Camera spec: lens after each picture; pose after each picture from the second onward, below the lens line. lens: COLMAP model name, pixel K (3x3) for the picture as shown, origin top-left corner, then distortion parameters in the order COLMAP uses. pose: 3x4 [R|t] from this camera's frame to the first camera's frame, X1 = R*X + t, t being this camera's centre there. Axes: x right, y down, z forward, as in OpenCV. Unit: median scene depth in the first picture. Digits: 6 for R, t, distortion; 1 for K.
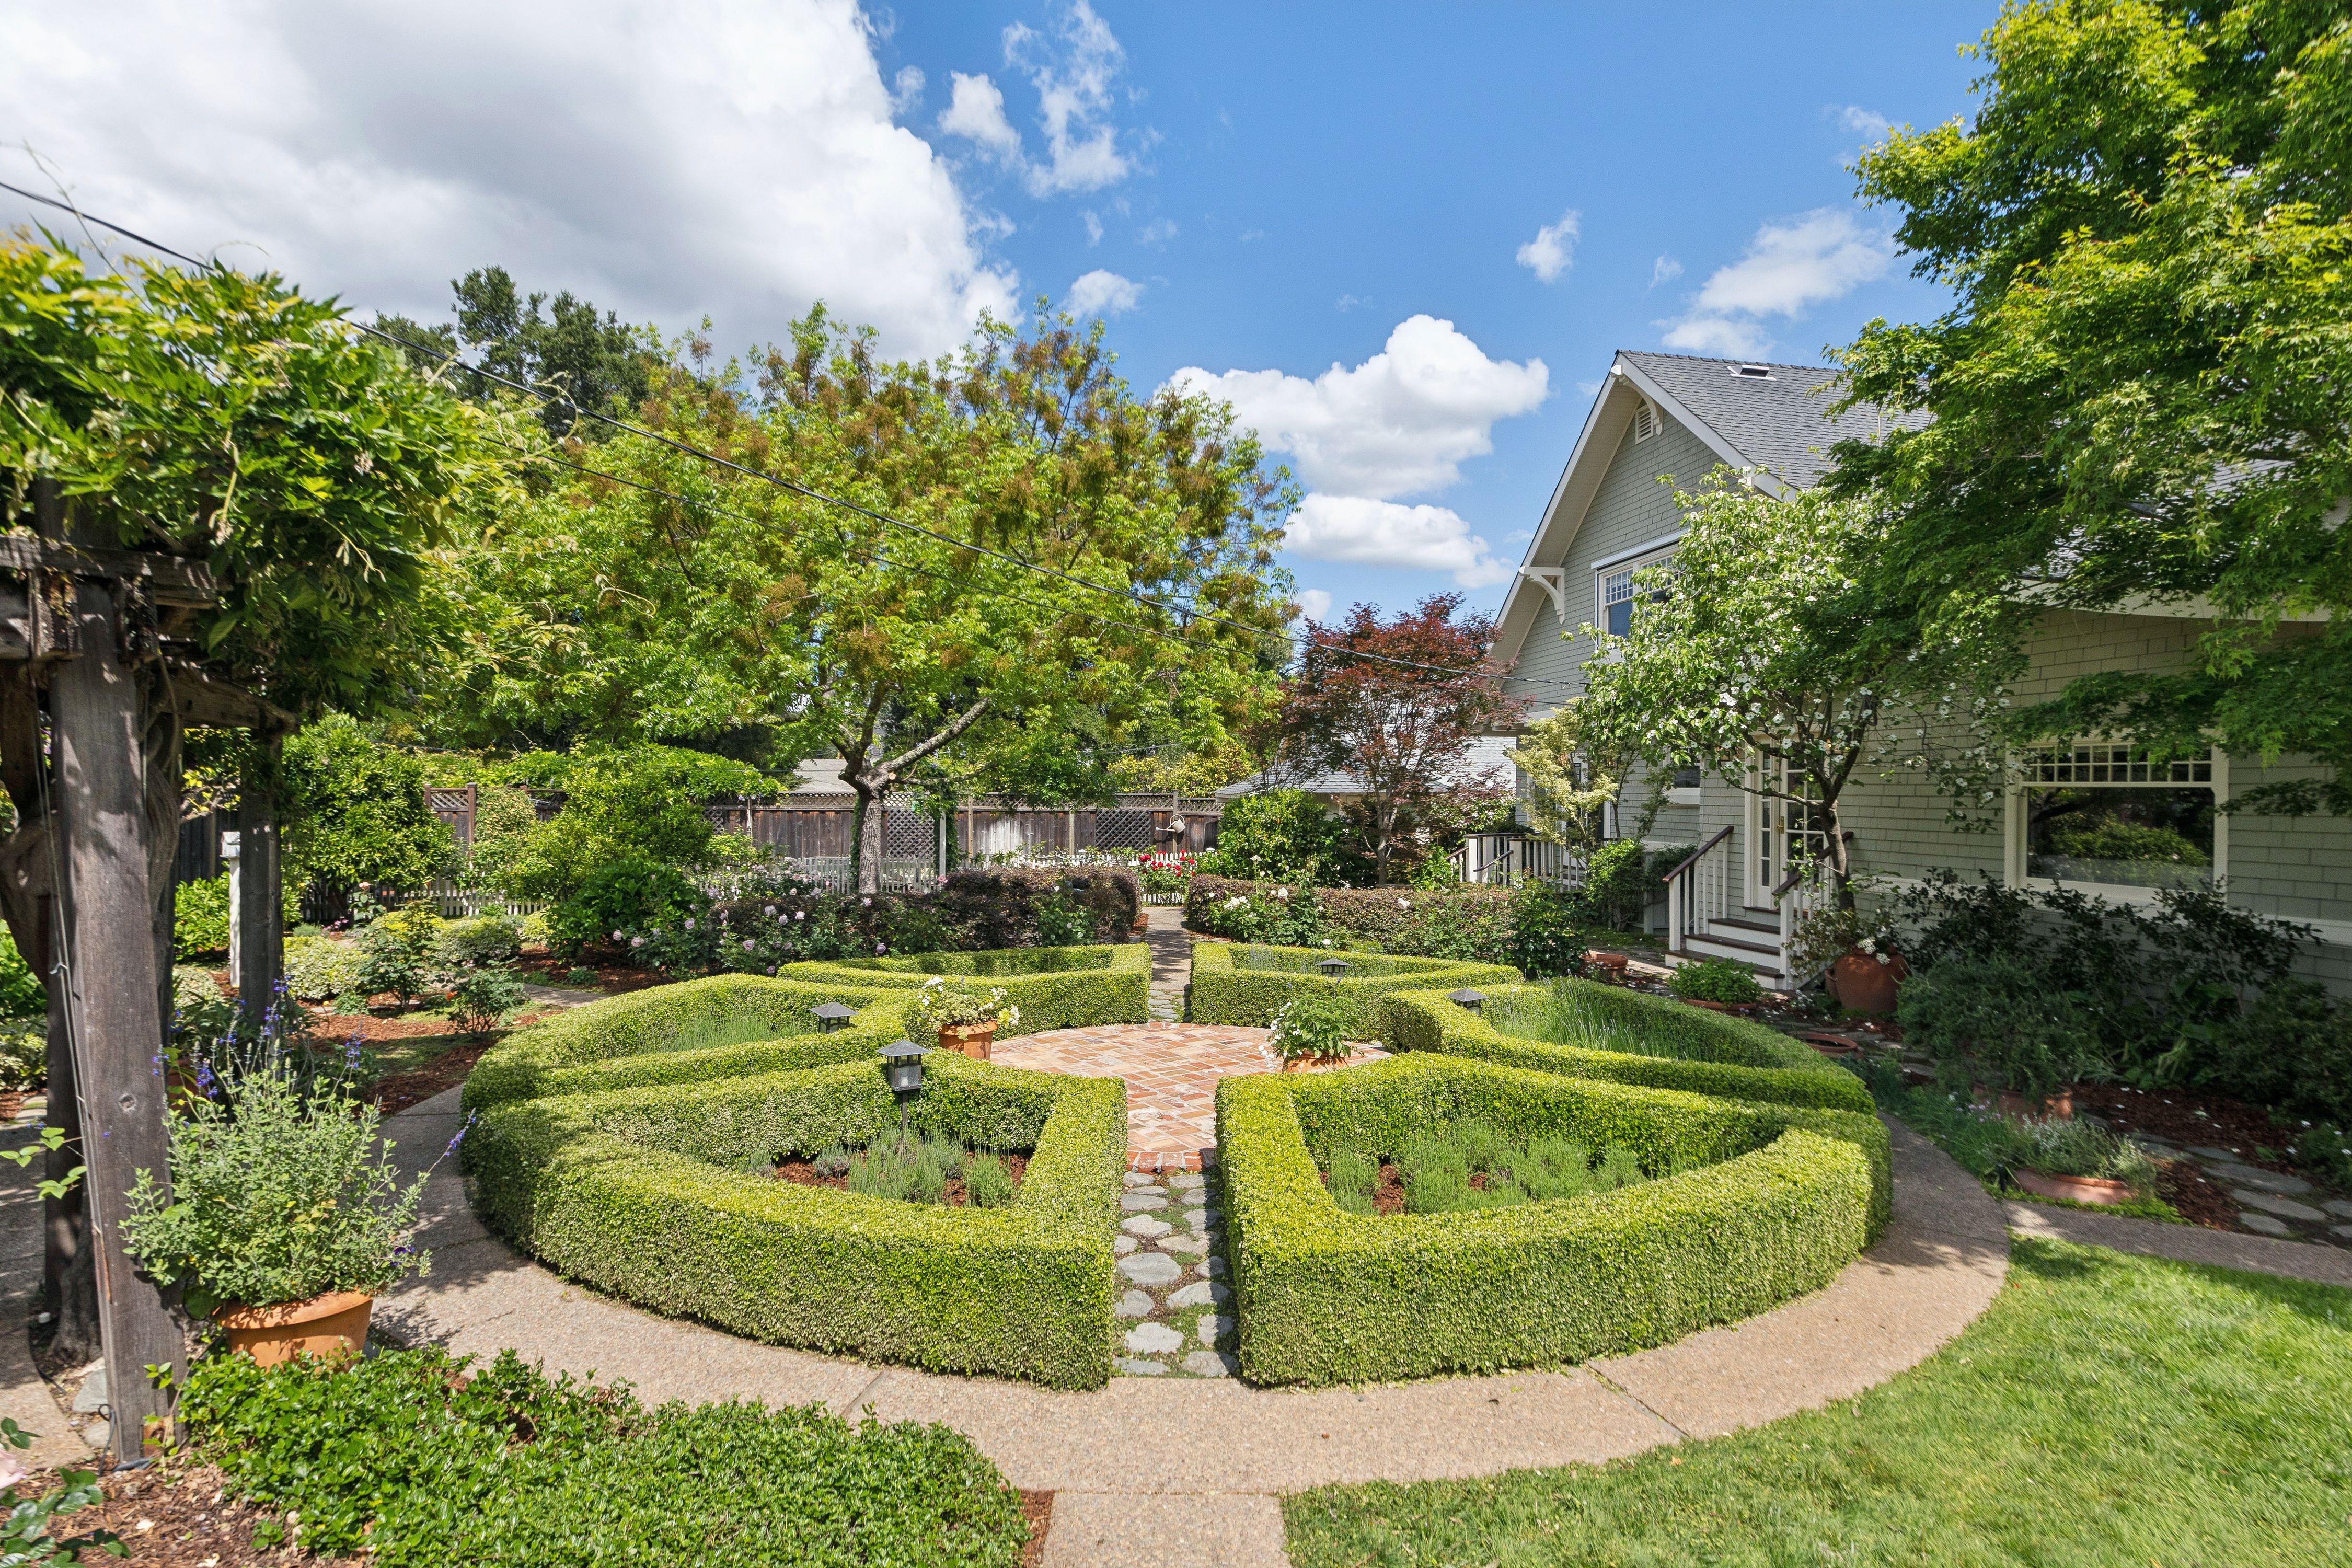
lens RADIAL K [[1153.0, 0, 1176.0], [0, 1153.0, 784.0], [0, 0, 1]] dist [0.019451, -0.000092]
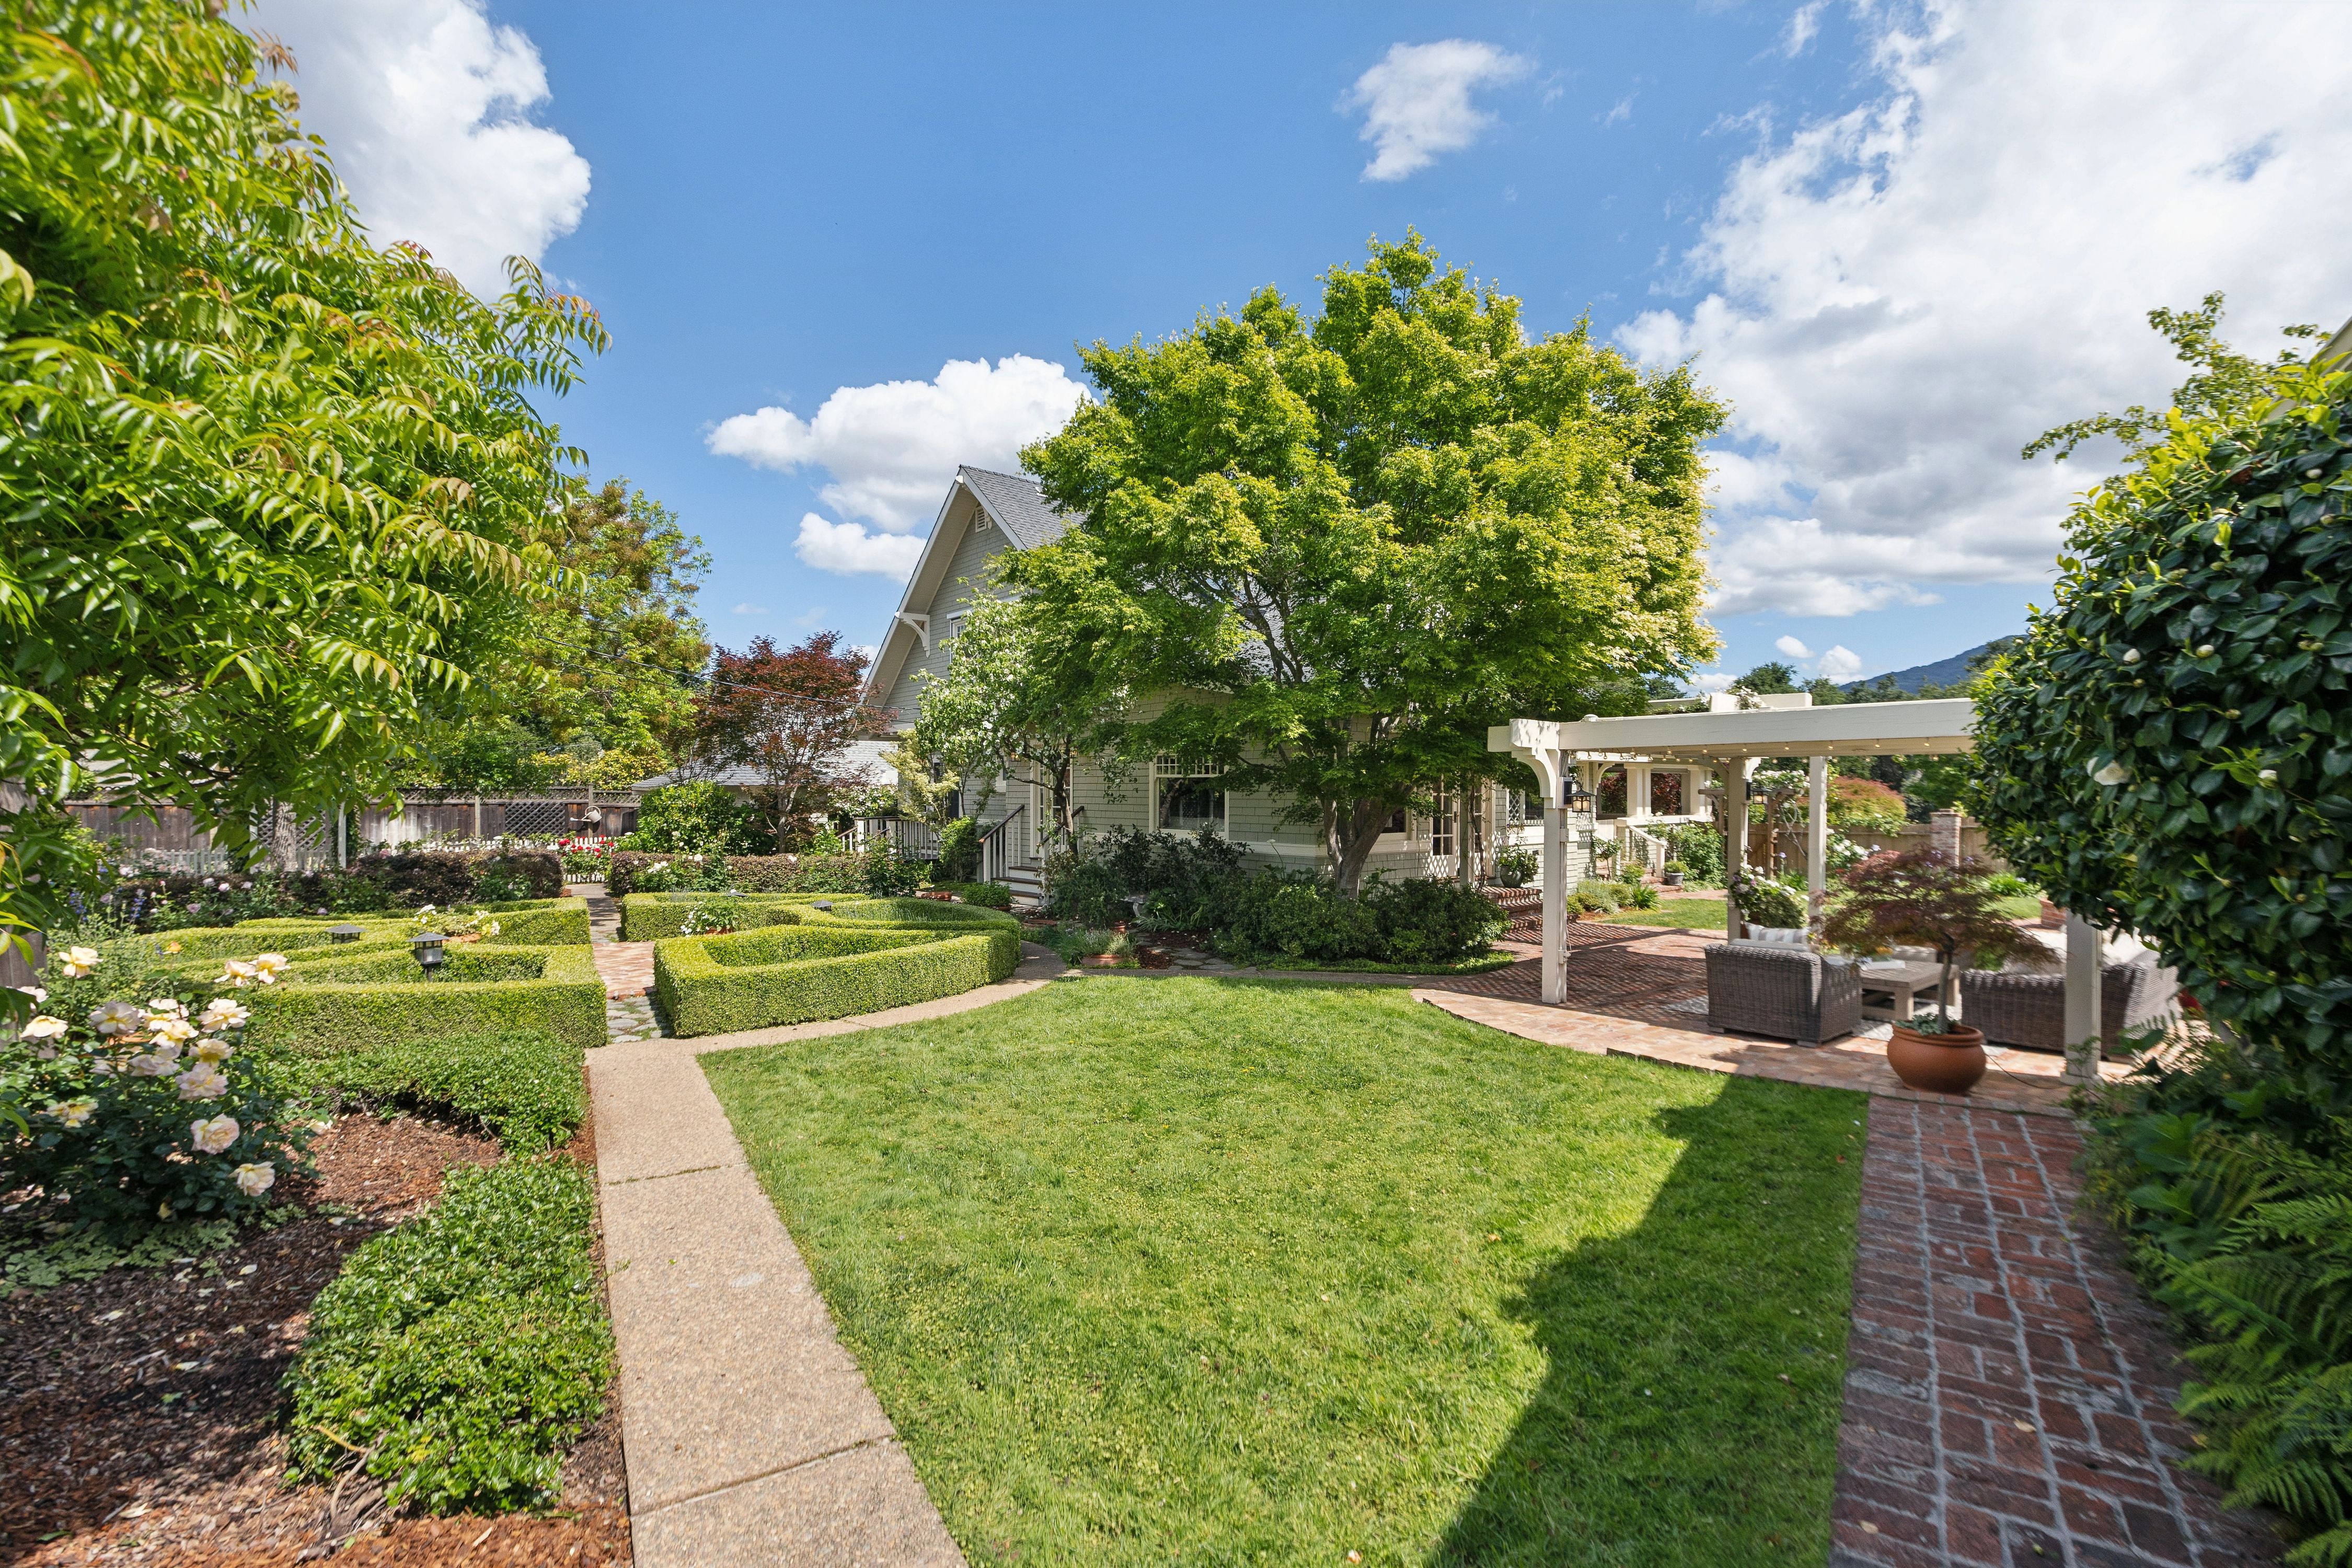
lens RADIAL K [[1071.0, 0, 1176.0], [0, 1071.0, 784.0], [0, 0, 1]] dist [0.025670, -0.000057]
pose [[0.872660, -0.001565, 0.488326, -0.026842], [0.001077, 0.999999, 0.001279, 0.007756], [-0.488327, -0.000590, 0.872660, -0.295944]]
